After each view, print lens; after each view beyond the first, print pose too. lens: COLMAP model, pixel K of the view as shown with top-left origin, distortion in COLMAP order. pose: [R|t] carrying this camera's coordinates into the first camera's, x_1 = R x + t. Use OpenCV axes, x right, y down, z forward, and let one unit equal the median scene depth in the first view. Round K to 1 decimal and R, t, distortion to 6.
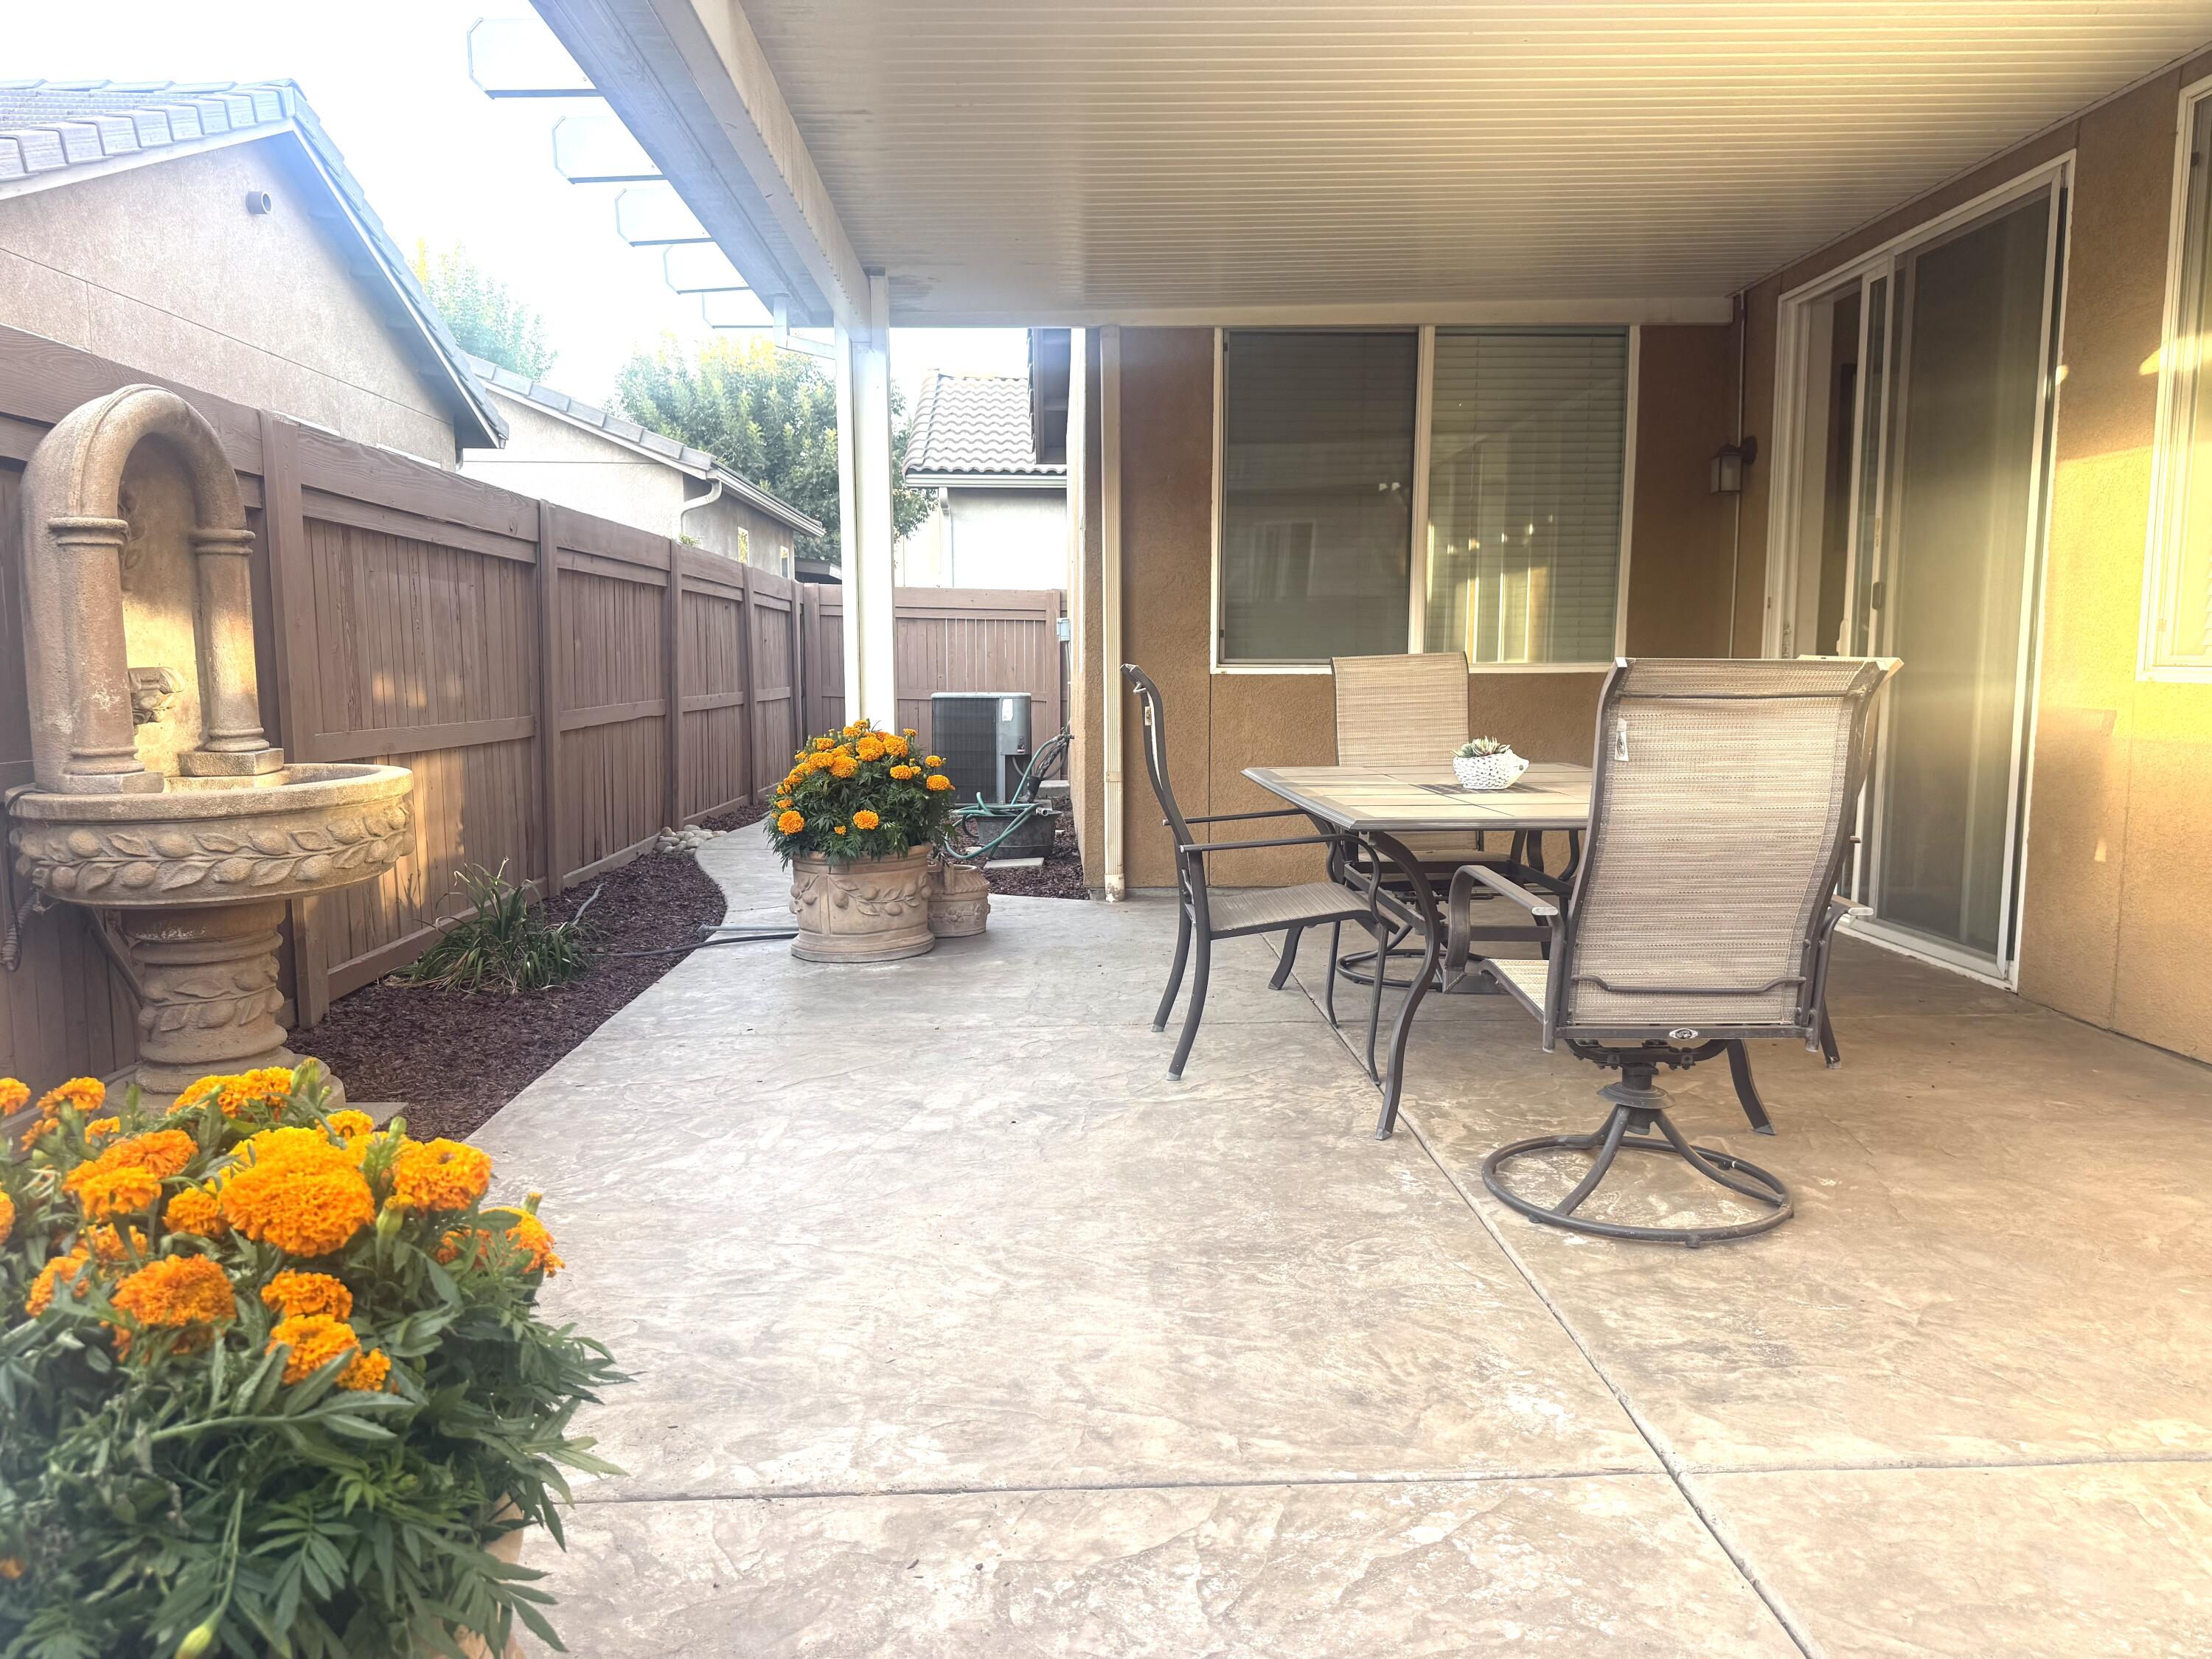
lens RADIAL K [[1558.0, 0, 1093.9], [0, 1558.0, 849.6], [0, 0, 1]] dist [0.039165, -0.044787]
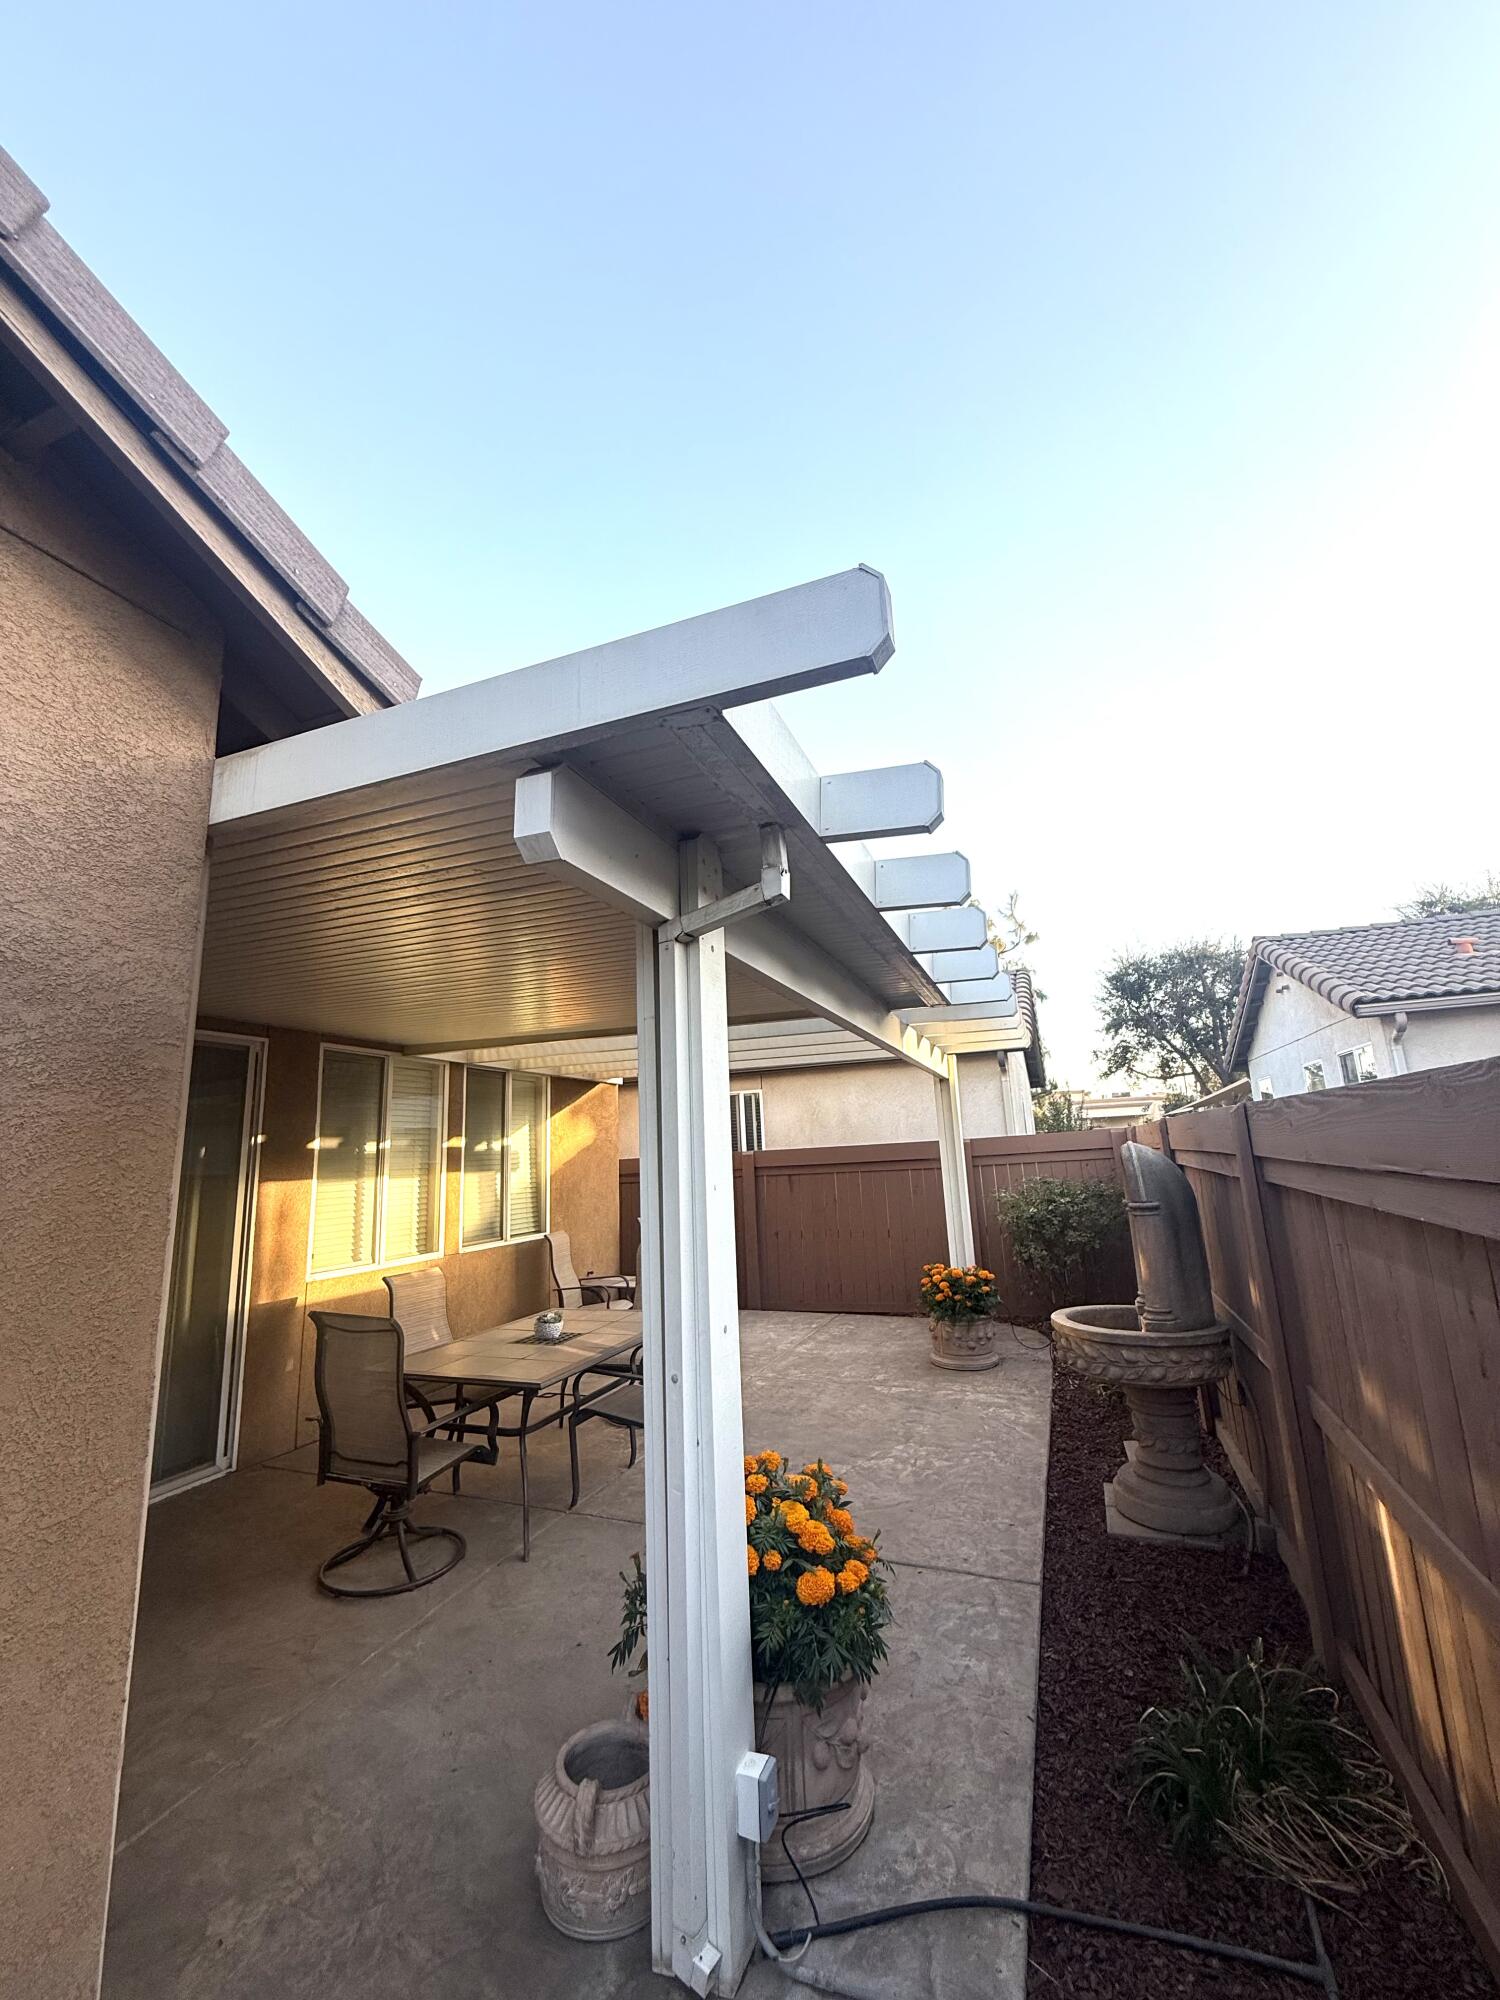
lens RADIAL K [[793.6, 0, 749.6], [0, 793.6, 992.8], [0, 0, 1]] dist [-0.002264, 0.001189]
pose [[-0.920690, 0.117678, 0.372132, -0.328906], [0.089824, 0.991756, -0.091386, -0.278611], [-0.379818, -0.050712, -0.923670, 1.412622]]
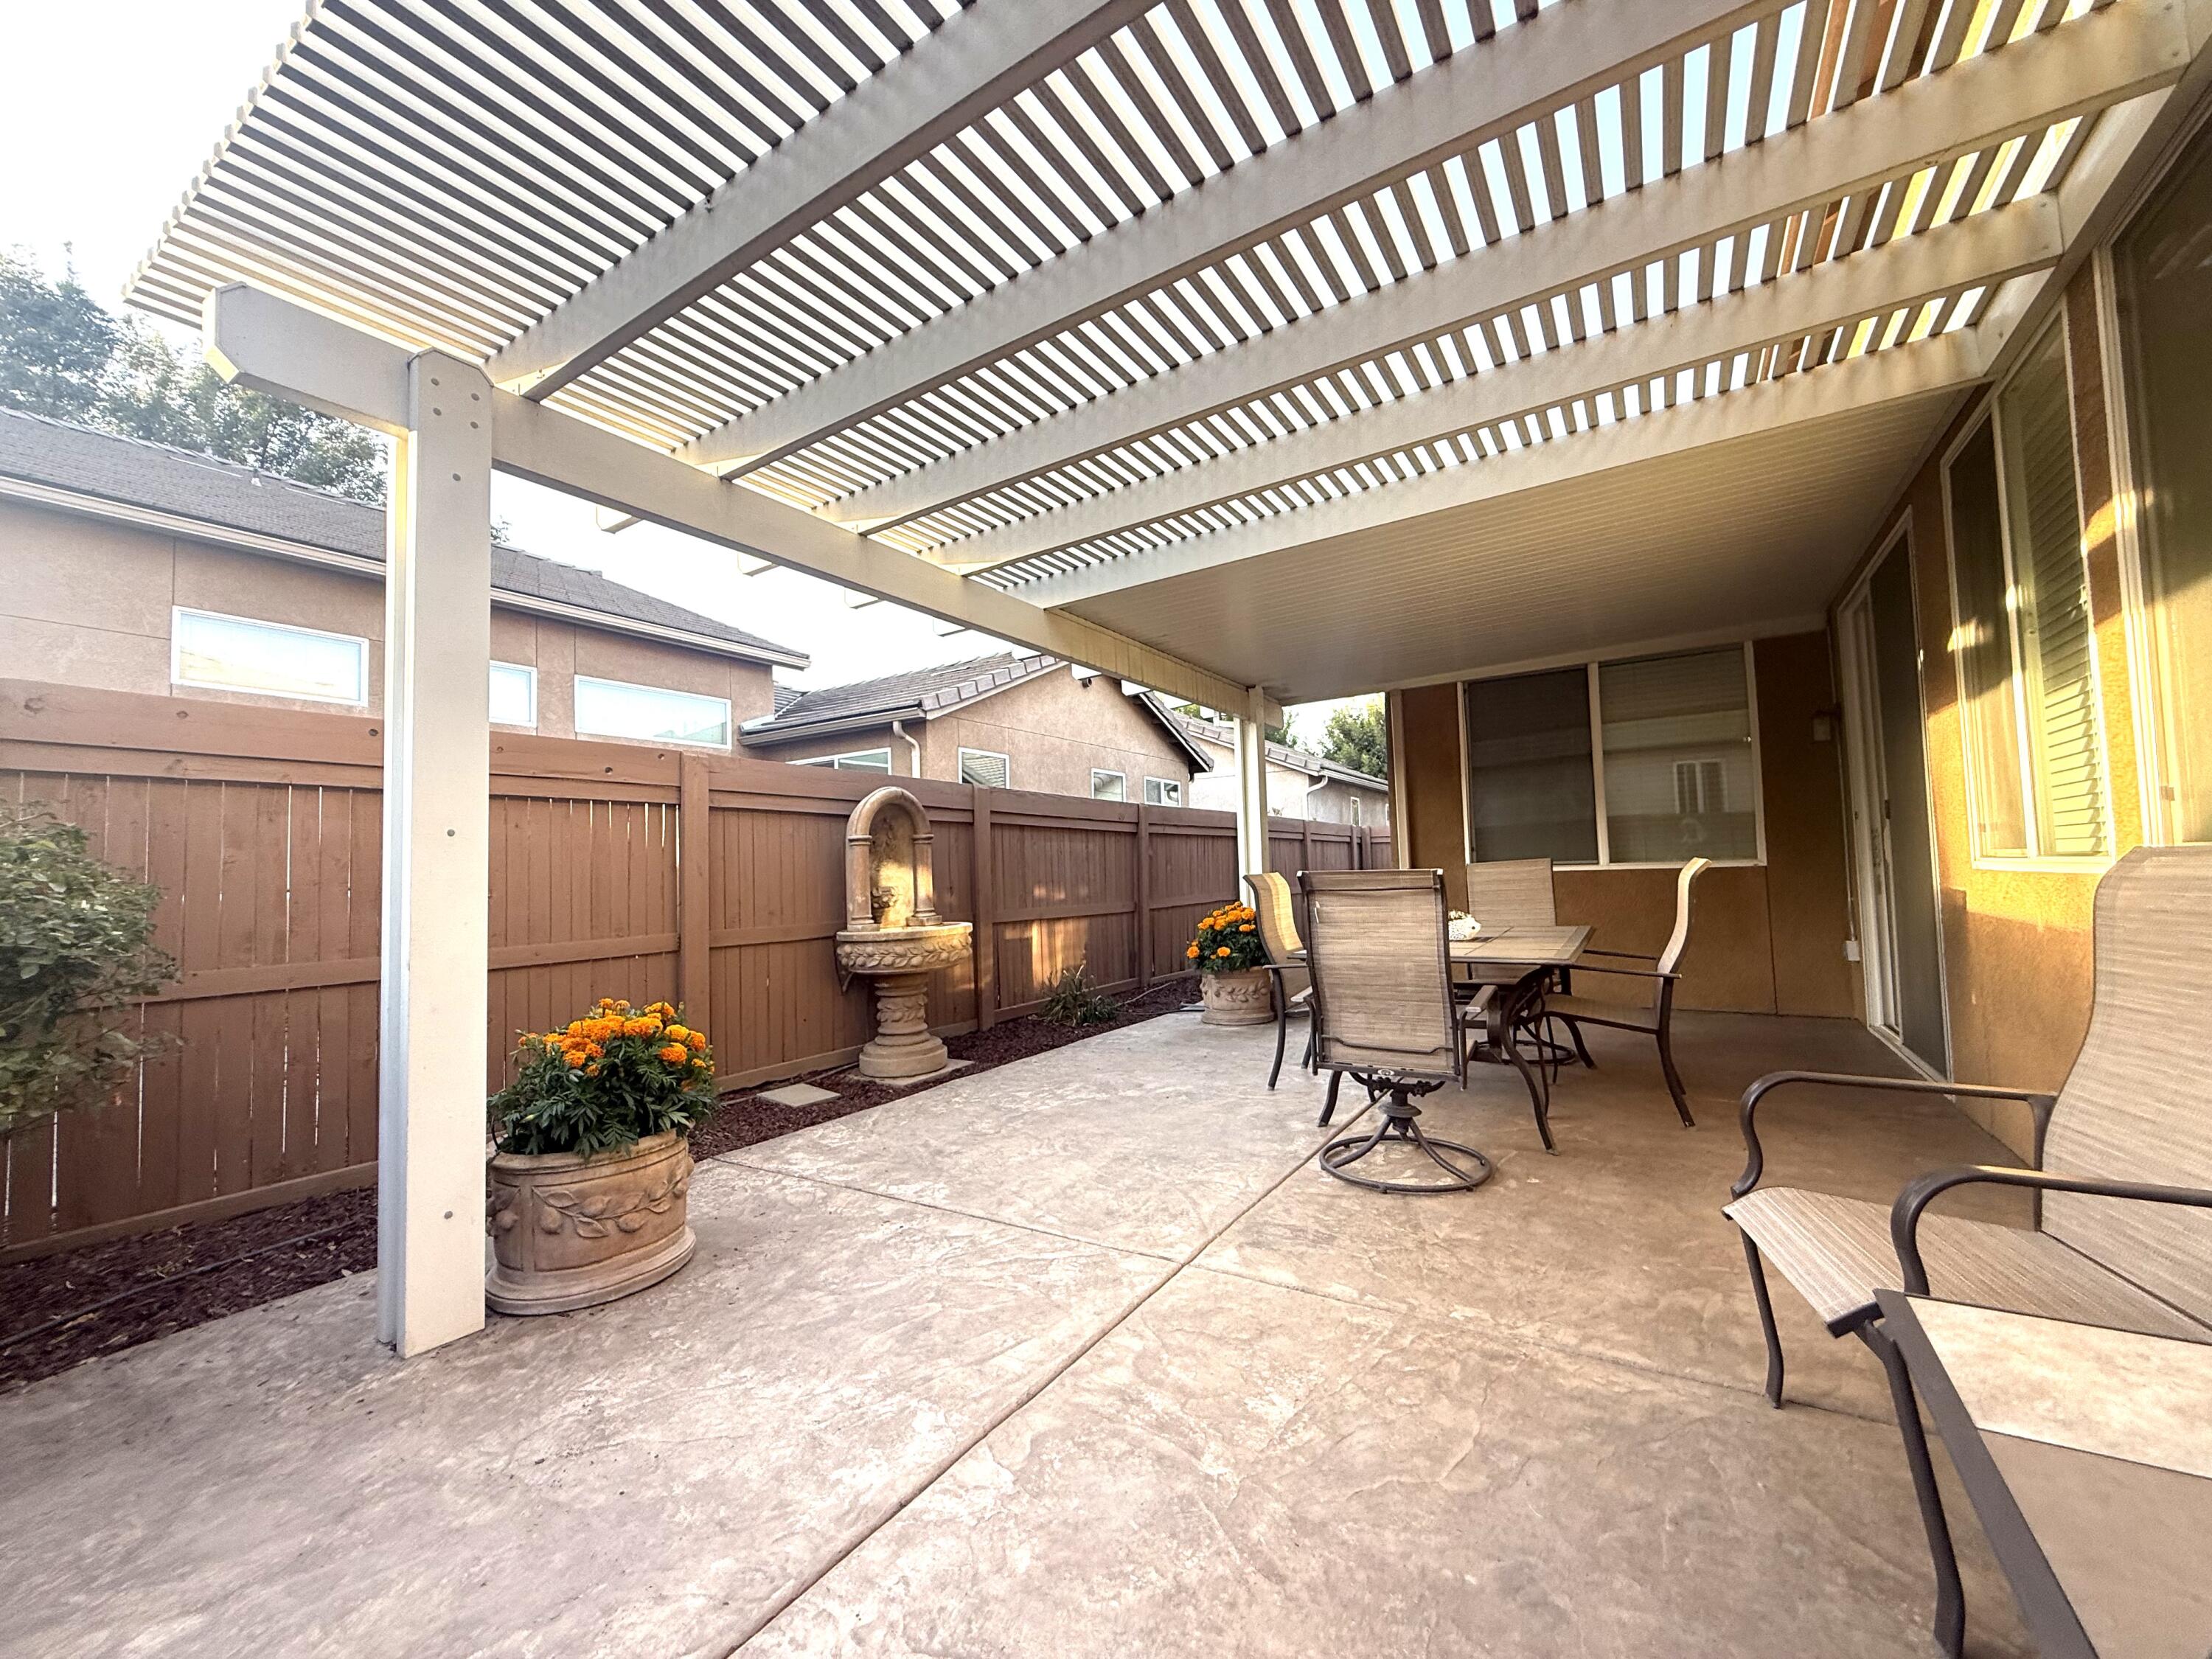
lens RADIAL K [[877.8, 0, 1094.0], [0, 877.8, 829.3], [0, 0, 1]] dist [-0.002264, 0.001189]
pose [[0.821867, -0.055168, -0.567002, 0.357703], [-0.038353, 0.987683, -0.151692, 0.002677], [0.568387, 0.146417, 0.809629, -0.036376]]
